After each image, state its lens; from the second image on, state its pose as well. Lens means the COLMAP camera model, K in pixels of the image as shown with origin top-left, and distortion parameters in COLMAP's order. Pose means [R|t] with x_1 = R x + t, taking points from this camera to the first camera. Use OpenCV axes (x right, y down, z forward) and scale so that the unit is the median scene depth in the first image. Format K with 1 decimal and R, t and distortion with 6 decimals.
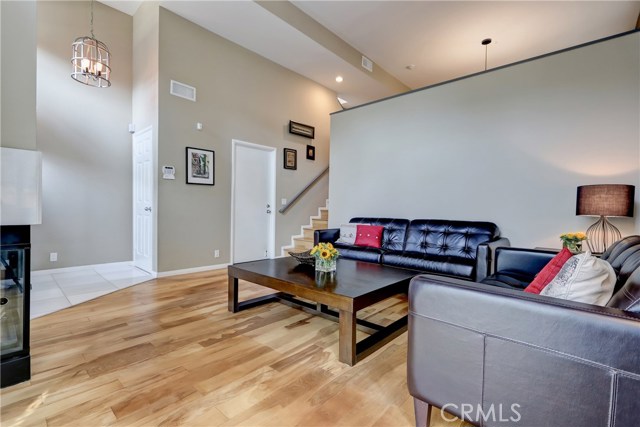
lens RADIAL K [[288.6, 0, 320.0], [0, 288.6, 213.5], [0, 0, 1]] dist [0.000856, 0.000027]
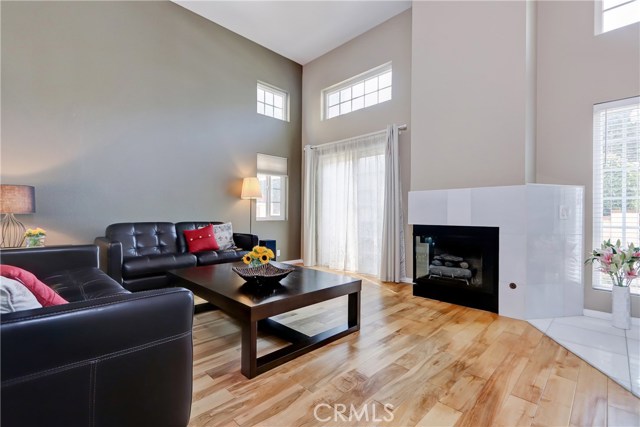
lens RADIAL K [[288.6, 0, 320.0], [0, 288.6, 213.5], [0, 0, 1]] dist [0.000856, 0.000027]
pose [[-0.998662, -0.024655, 0.045464, -0.260826], [-0.023911, 0.999572, 0.016843, -0.041765], [-0.045860, 0.015733, -0.998824, 2.167281]]
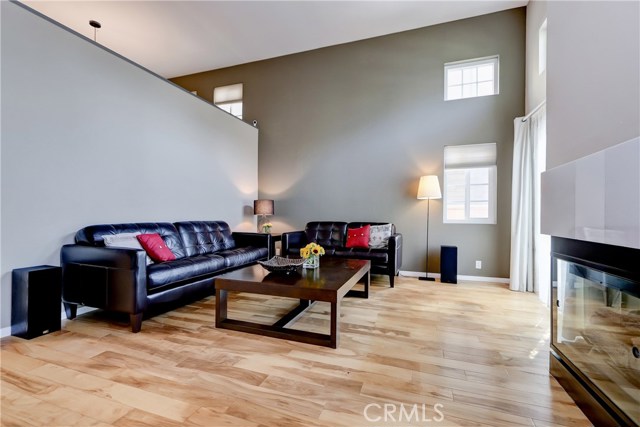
lens RADIAL K [[293.8, 0, 316.1], [0, 293.8, 210.6], [0, 0, 1]] dist [-0.000709, -0.000366]
pose [[-0.377221, -0.006620, 0.926100, -1.161820], [0.002477, 0.999964, 0.008157, -0.041386], [-0.926120, 0.005371, -0.377191, 1.535033]]
